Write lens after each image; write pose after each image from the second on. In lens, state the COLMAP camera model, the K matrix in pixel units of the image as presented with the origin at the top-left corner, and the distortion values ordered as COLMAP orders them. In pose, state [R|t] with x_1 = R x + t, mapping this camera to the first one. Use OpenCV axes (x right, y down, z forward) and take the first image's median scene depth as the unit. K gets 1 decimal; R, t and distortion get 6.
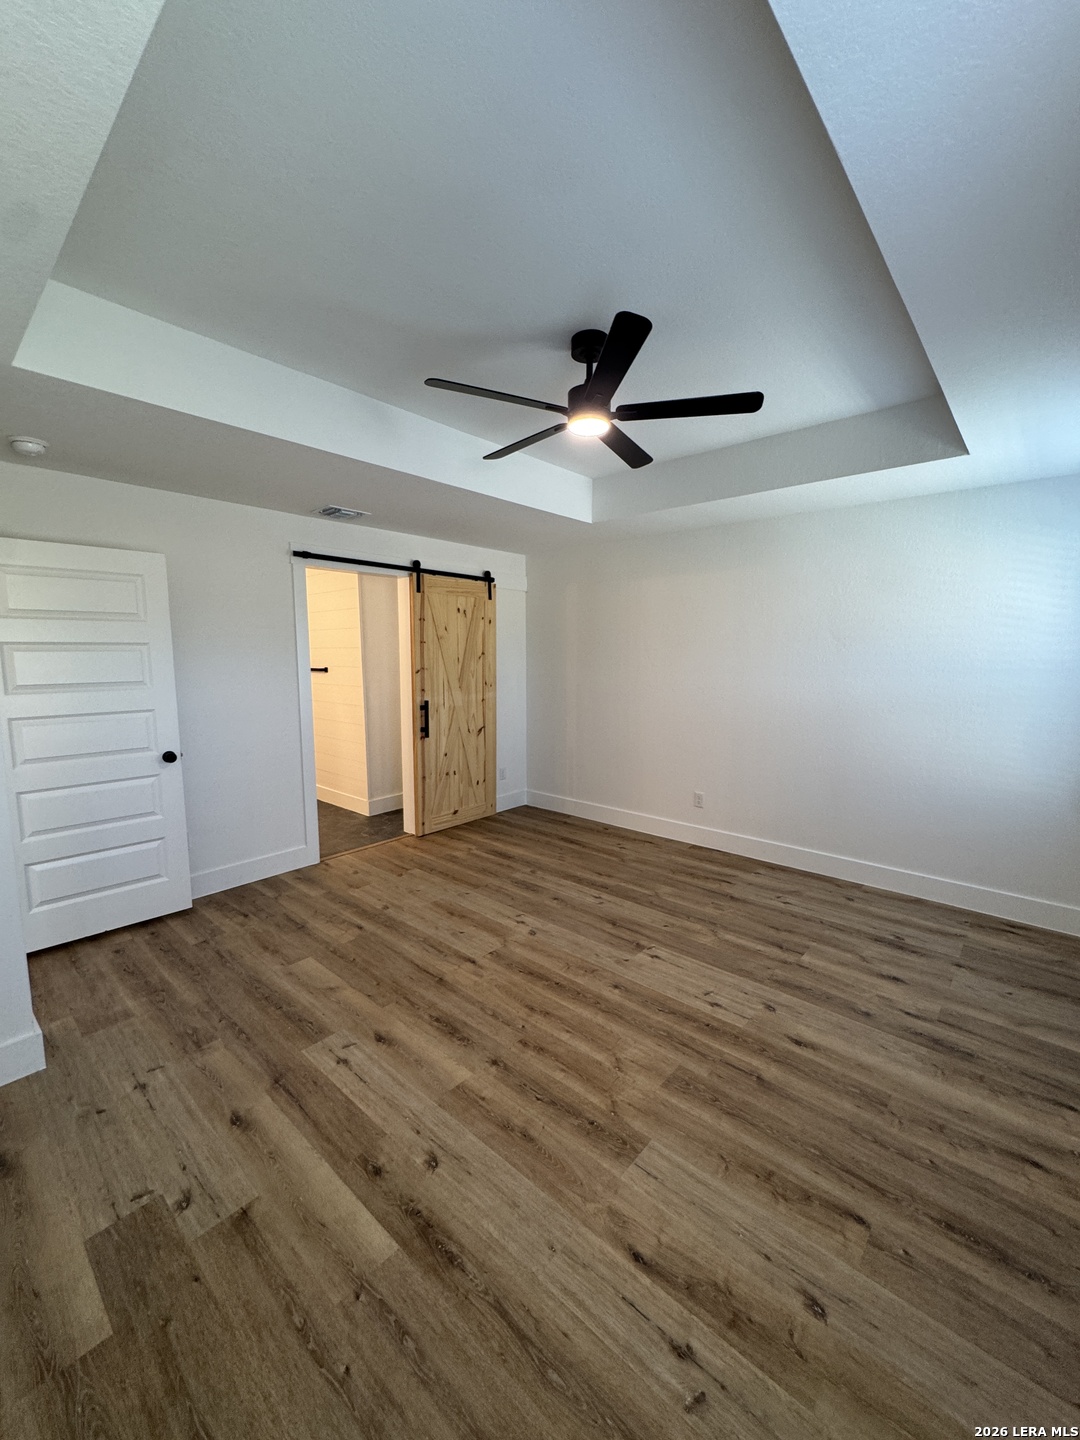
lens RADIAL K [[577.3, 0, 540.8], [0, 577.3, 719.3], [0, 0, 1]] dist [-0.003974, 0.000312]
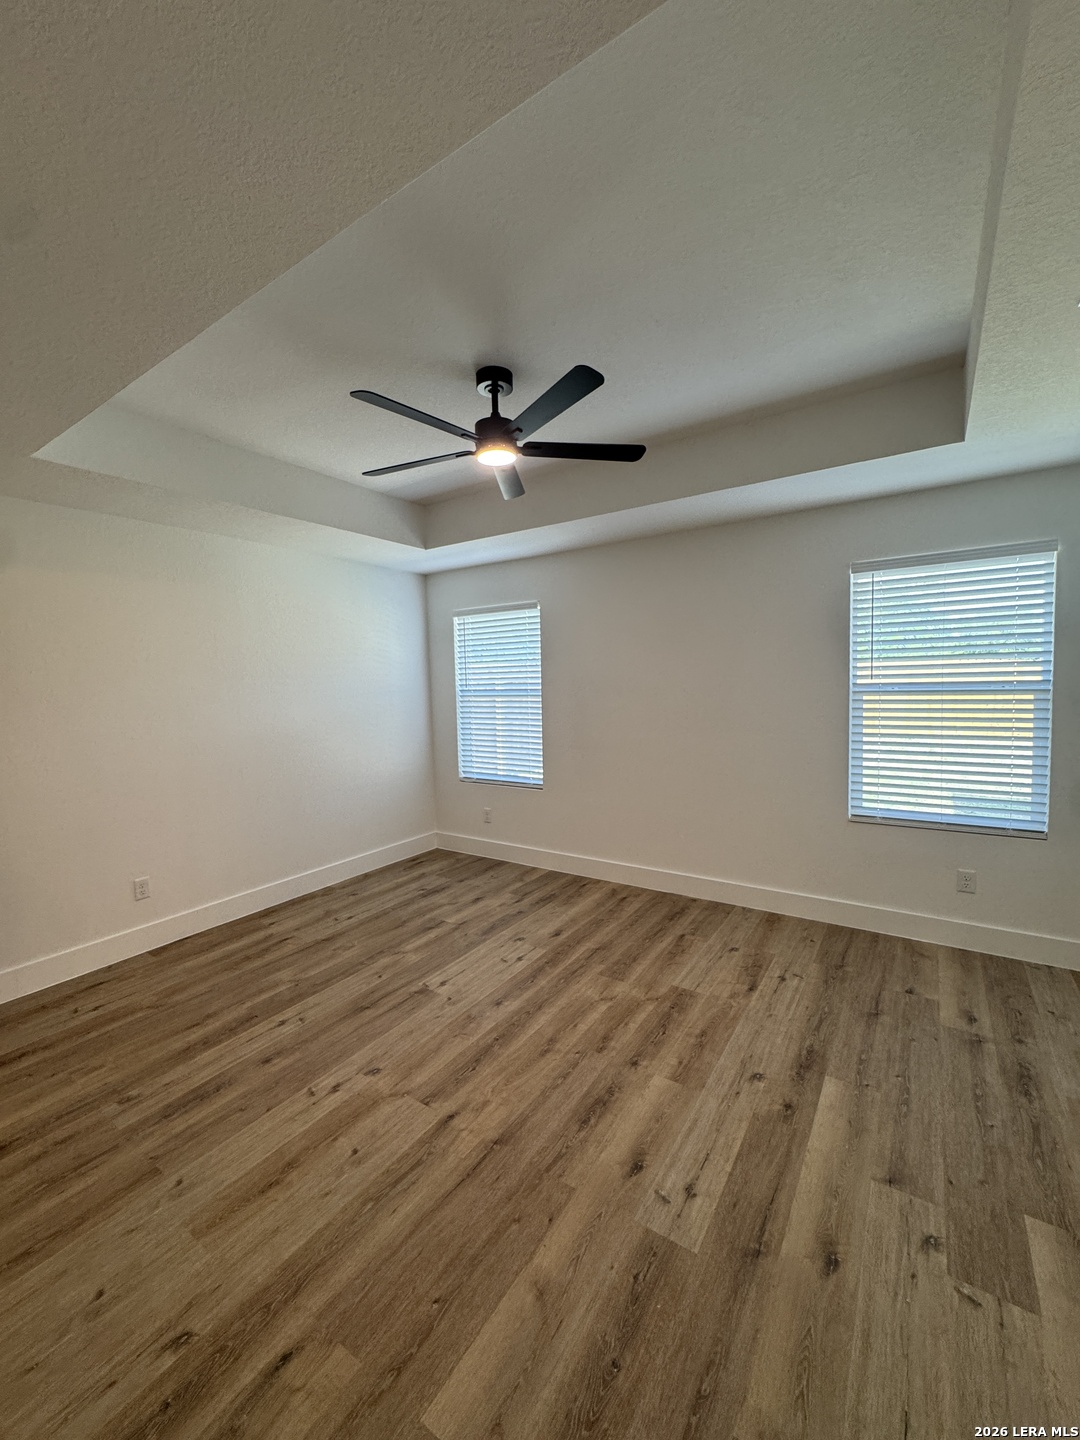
lens RADIAL K [[577.3, 0, 540.8], [0, 577.3, 719.3], [0, 0, 1]] dist [-0.003974, 0.000312]
pose [[-0.134992, -0.065656, 0.988669, -0.797370], [0.138279, 0.986789, 0.084412, -0.100087], [-0.981150, 0.148107, -0.124129, 0.915181]]
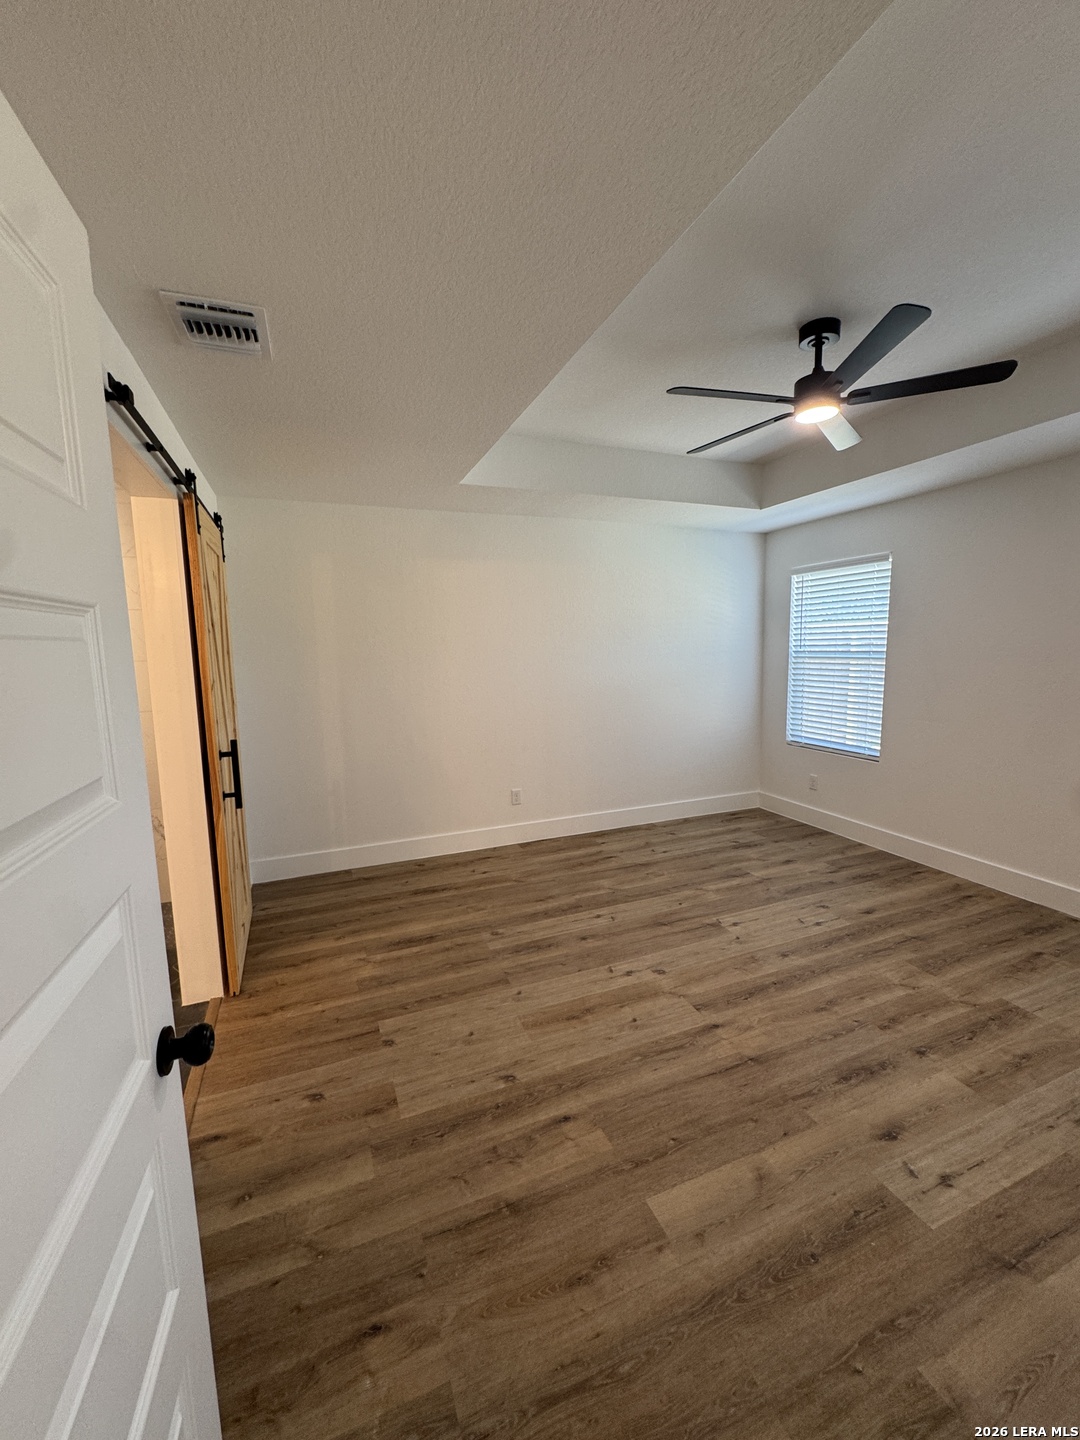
lens RADIAL K [[577.3, 0, 540.8], [0, 577.3, 719.3], [0, 0, 1]] dist [-0.003974, 0.000312]
pose [[0.445869, -0.122147, 0.886725, -0.891977], [0.122069, 0.989688, 0.074951, -0.092706], [-0.886736, 0.074823, 0.456181, 0.824567]]
